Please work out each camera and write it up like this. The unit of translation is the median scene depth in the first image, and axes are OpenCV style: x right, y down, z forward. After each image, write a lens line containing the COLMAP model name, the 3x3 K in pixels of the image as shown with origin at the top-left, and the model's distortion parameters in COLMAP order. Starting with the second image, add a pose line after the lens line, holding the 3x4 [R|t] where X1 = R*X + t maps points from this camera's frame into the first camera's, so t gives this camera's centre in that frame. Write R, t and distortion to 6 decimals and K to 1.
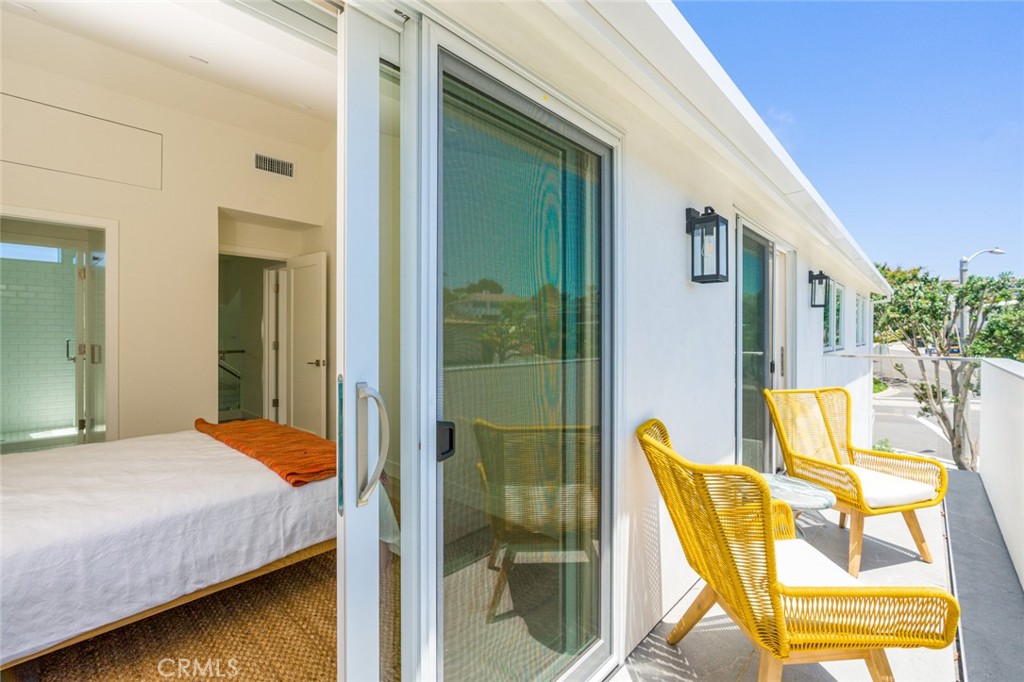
lens RADIAL K [[459.7, 0, 512.0], [0, 459.7, 341.0], [0, 0, 1]] dist [0.000185, -0.000026]
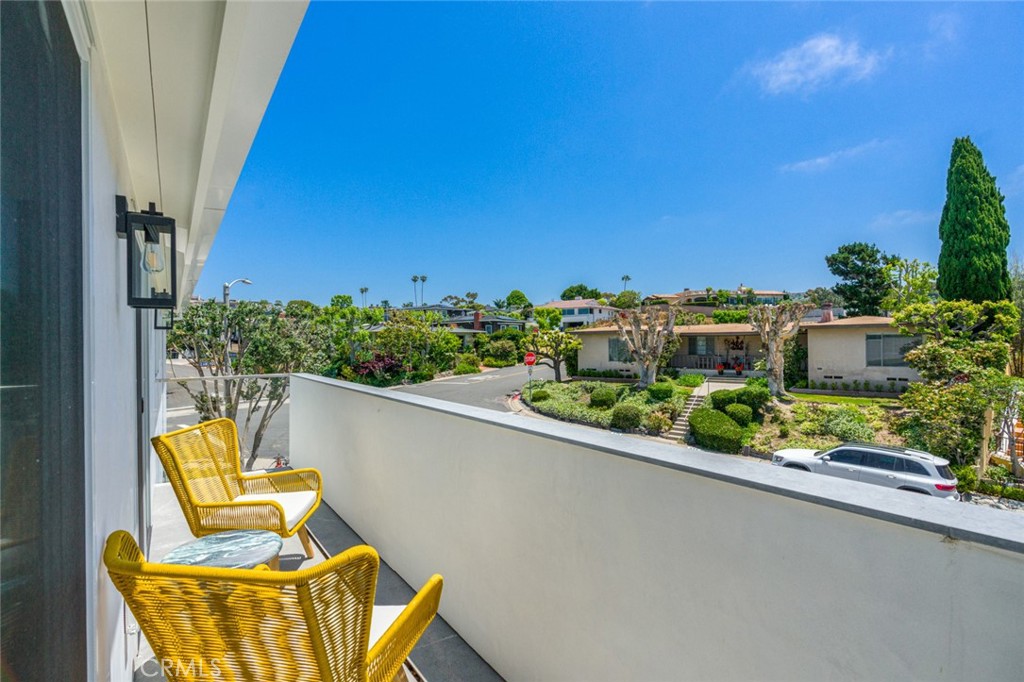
lens RADIAL K [[459.7, 0, 512.0], [0, 459.7, 341.0], [0, 0, 1]] dist [0.000185, -0.000026]
pose [[0.190629, -0.000891, 0.981662, -0.083321], [0.024911, 0.999682, -0.003930, -0.029729], [-0.981346, 0.025203, 0.190591, 0.156374]]
